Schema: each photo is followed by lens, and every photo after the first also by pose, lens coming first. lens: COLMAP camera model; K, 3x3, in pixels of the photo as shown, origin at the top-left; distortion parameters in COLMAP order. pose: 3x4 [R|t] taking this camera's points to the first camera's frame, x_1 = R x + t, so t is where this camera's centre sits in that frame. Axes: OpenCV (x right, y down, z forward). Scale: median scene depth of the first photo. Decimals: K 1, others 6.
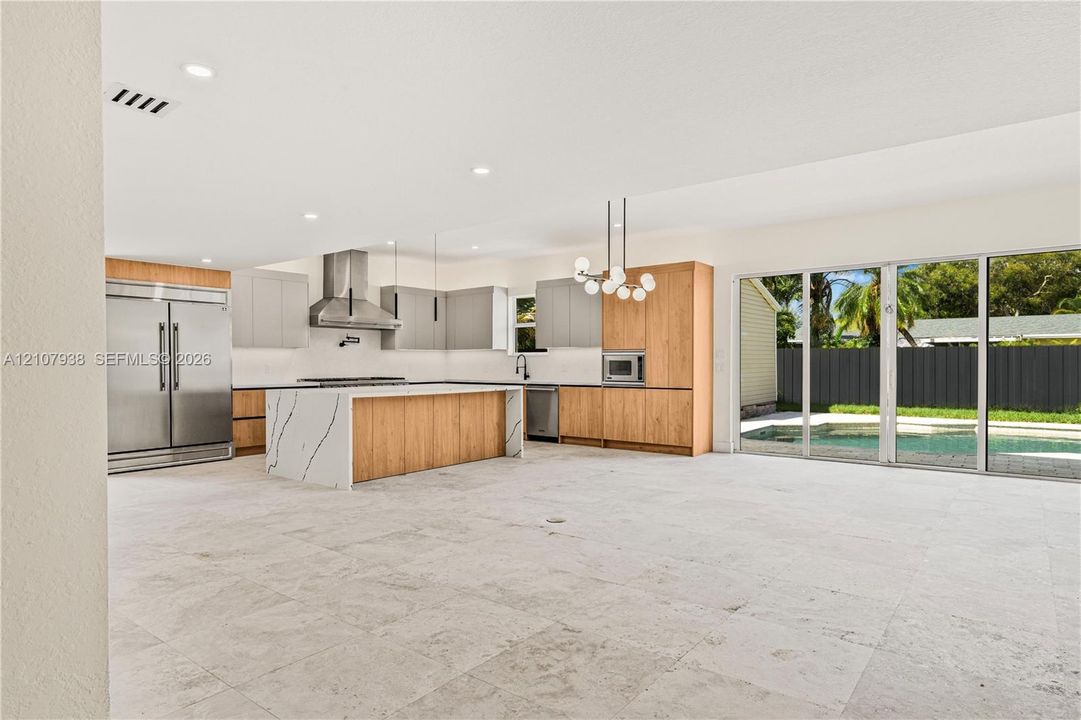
lens RADIAL K [[618.7, 0, 538.0], [0, 618.7, 373.0], [0, 0, 1]] dist [-0.001236, -0.000403]
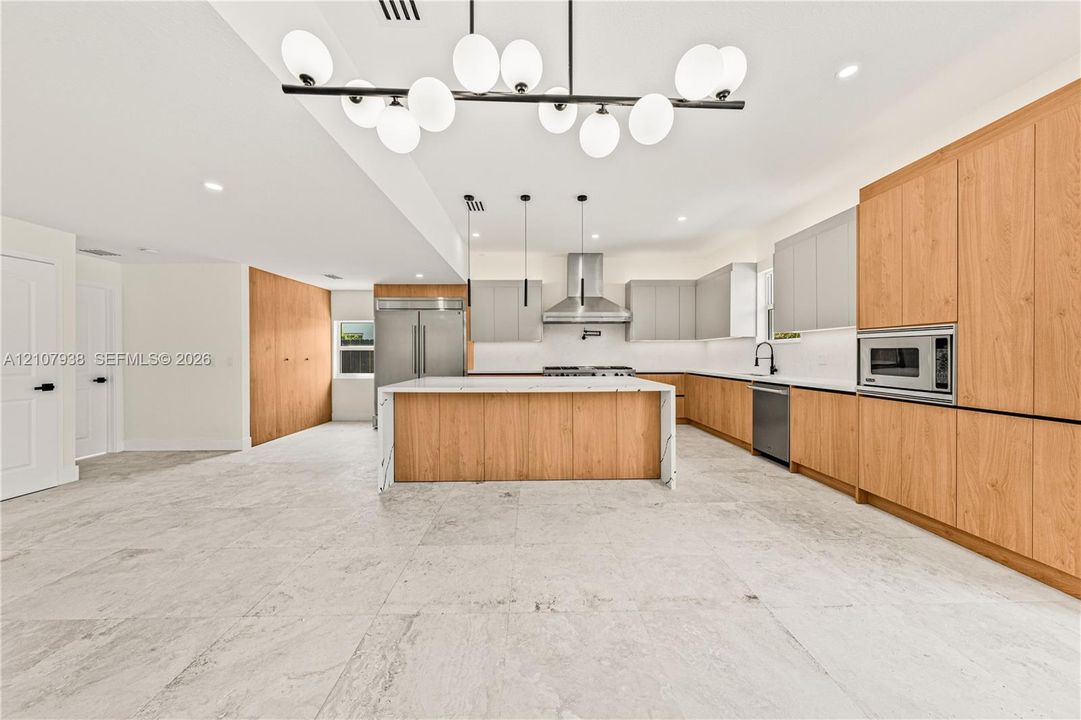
lens RADIAL K [[364.0, 0, 539.2], [0, 364.0, 356.8], [0, 0, 1]] dist [-0.001910, 0.000108]
pose [[0.632238, 0.004630, -0.774761, 0.183771], [-0.009812, 0.999950, -0.002032, -0.009121], [0.774712, 0.008886, 0.632251, 0.586713]]
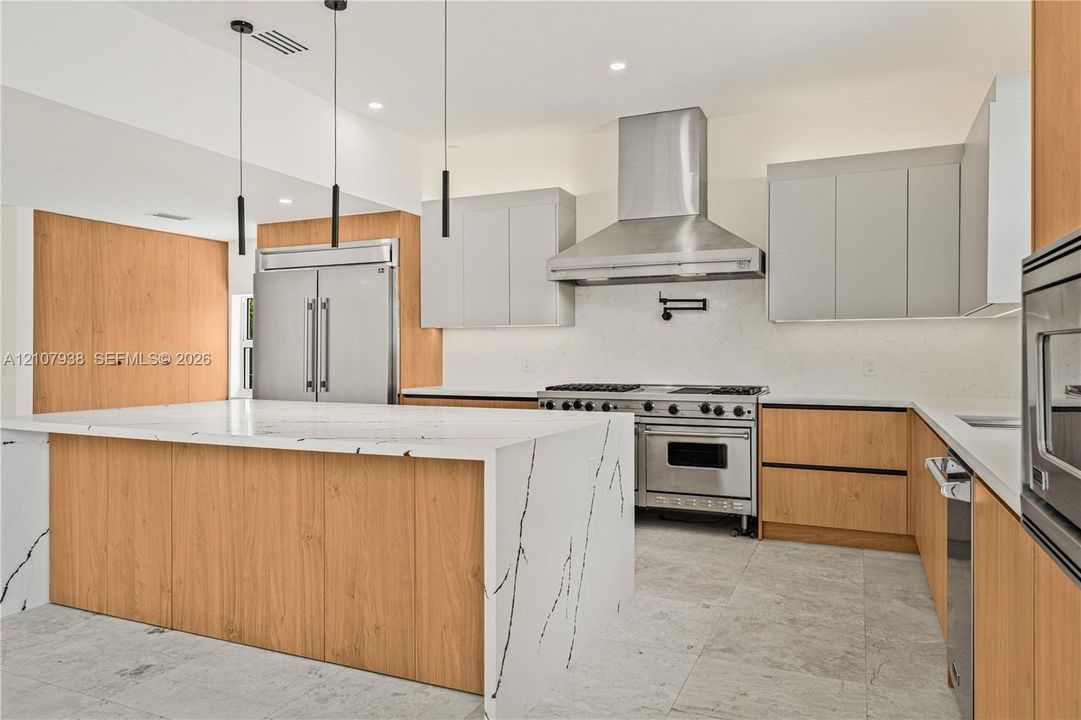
lens RADIAL K [[718.8, 0, 541.9], [0, 718.8, 354.8], [0, 0, 1]] dist [0.002026, -0.000865]
pose [[0.244111, 0.001051, -0.969747, 0.237578], [-0.015793, 0.999871, -0.002892, -0.014248], [0.969619, 0.016021, 0.244096, 0.892348]]
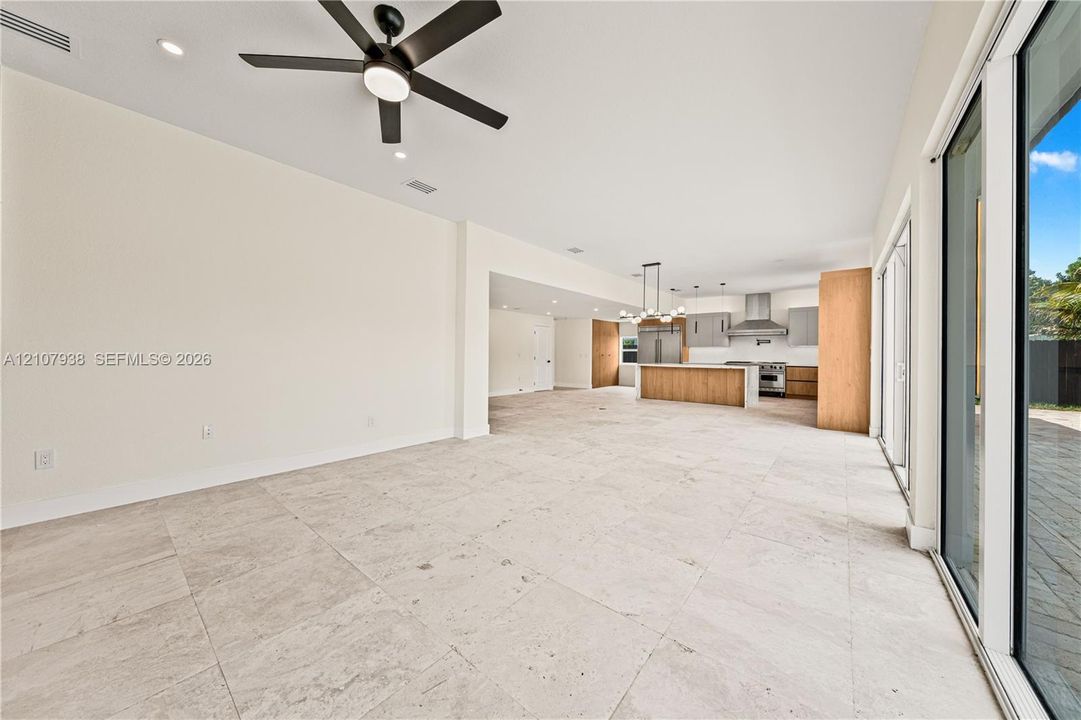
lens RADIAL K [[373.2, 0, 536.5], [0, 373.2, 353.9], [0, 0, 1]] dist [-0.006064, 0.000718]
pose [[-0.030450, 0.002660, -0.999533, 0.970449], [-0.023953, 0.999707, 0.003390, -0.004518], [0.999249, 0.024045, -0.030378, 0.418722]]
